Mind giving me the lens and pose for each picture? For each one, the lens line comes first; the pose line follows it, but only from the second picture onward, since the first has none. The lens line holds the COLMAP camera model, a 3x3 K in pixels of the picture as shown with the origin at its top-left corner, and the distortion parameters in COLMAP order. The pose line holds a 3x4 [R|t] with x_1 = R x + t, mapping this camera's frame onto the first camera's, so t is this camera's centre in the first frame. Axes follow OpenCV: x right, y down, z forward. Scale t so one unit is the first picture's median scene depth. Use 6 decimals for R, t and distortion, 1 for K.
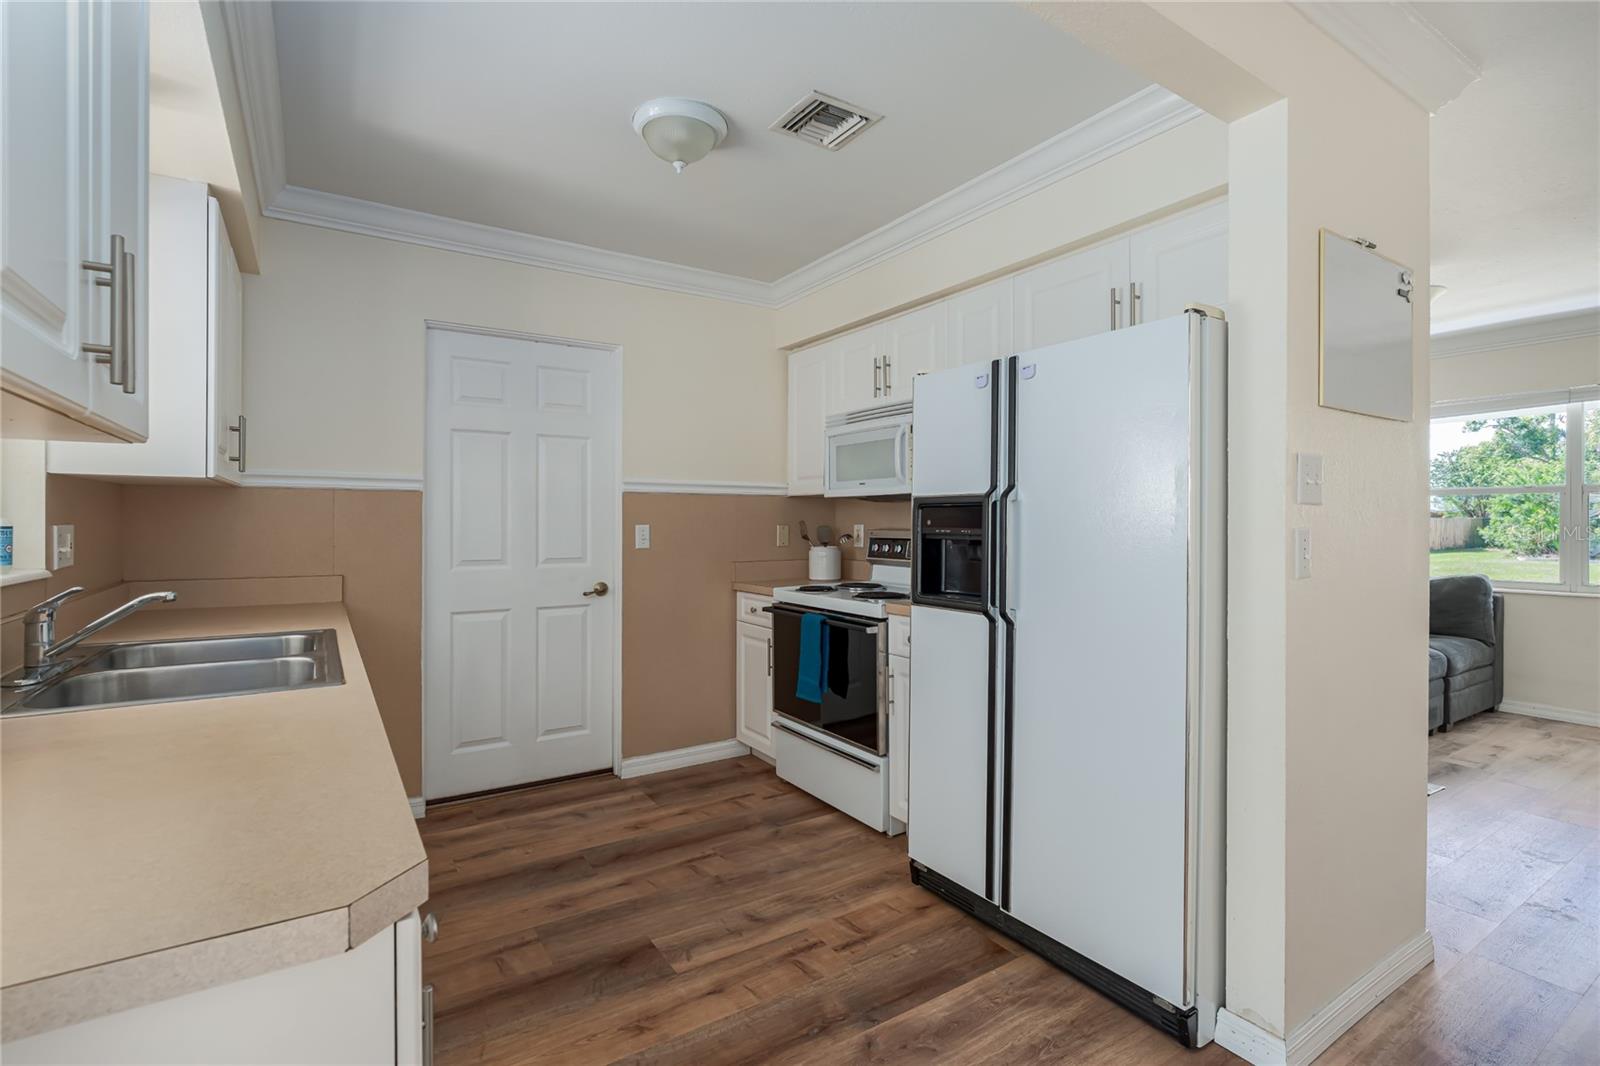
lens RADIAL K [[736.2, 0, 798.3], [0, 736.2, 522.5], [0, 0, 1]] dist [-0.002162, 0.000627]
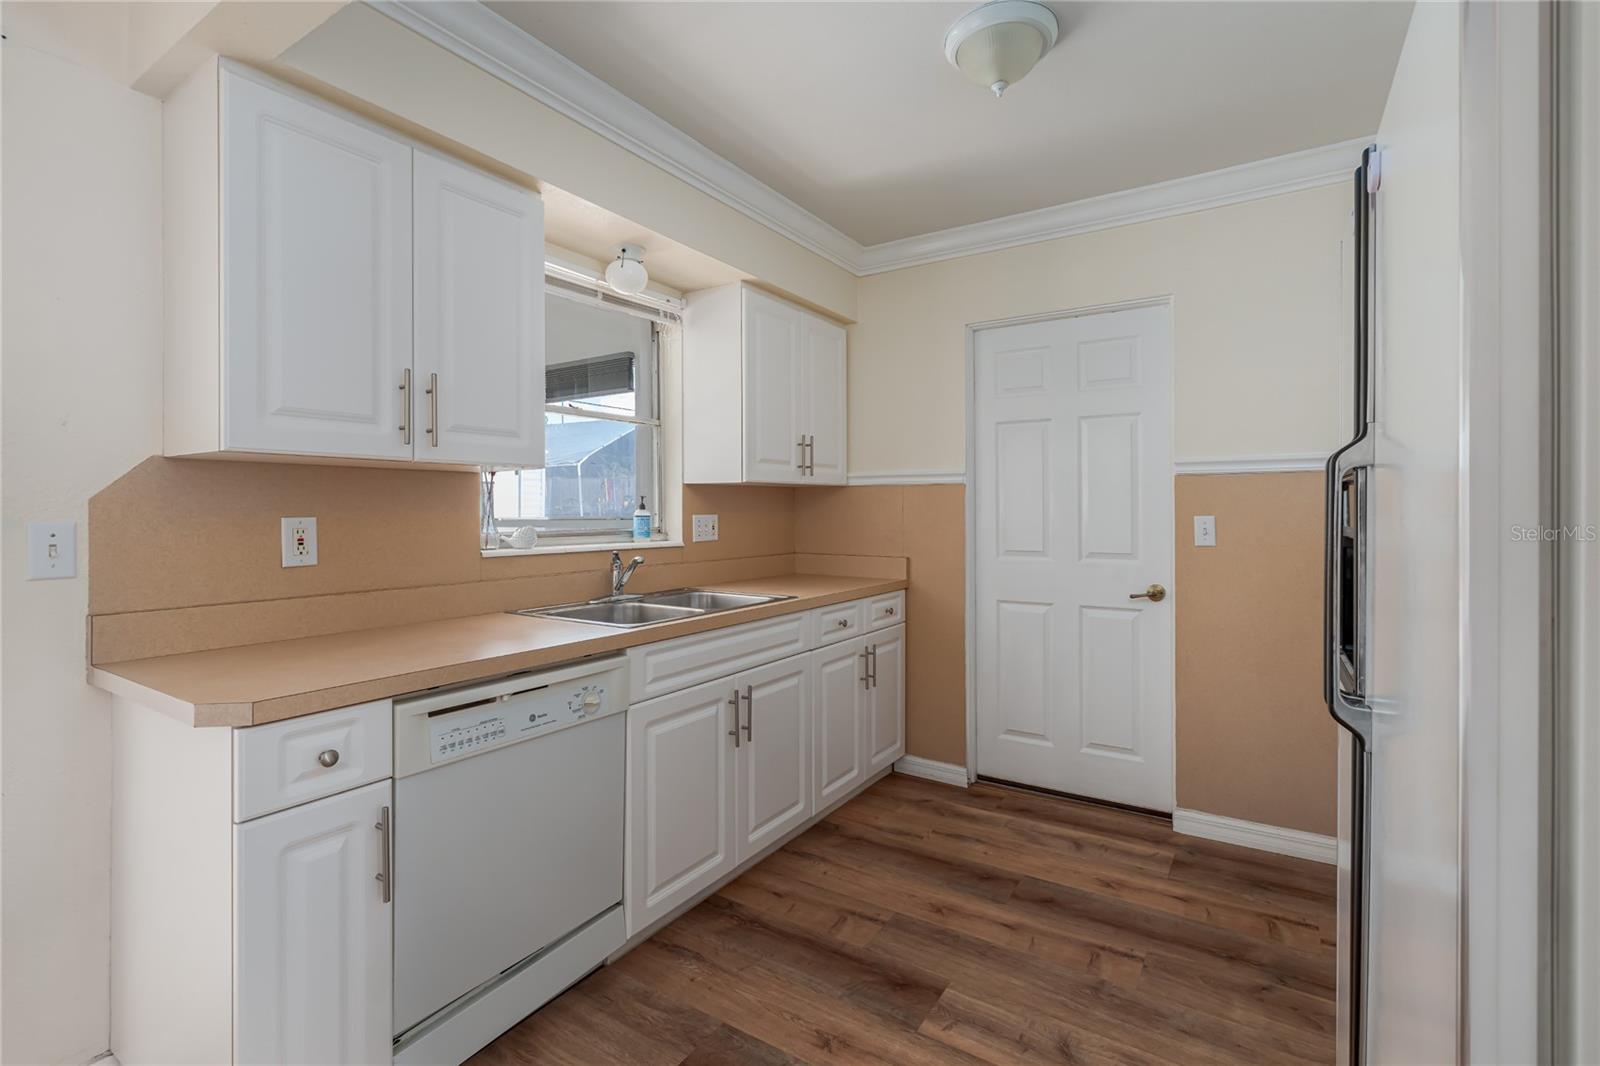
lens RADIAL K [[739.0, 0, 800.4], [0, 739.0, 506.0], [0, 0, 1]] dist [0.000465, 0.000263]
pose [[0.407222, -0.010695, -0.913267, 0.385688], [0.001884, 0.999939, -0.010870, 0.001040], [0.913327, 0.002706, 0.407217, 0.340897]]
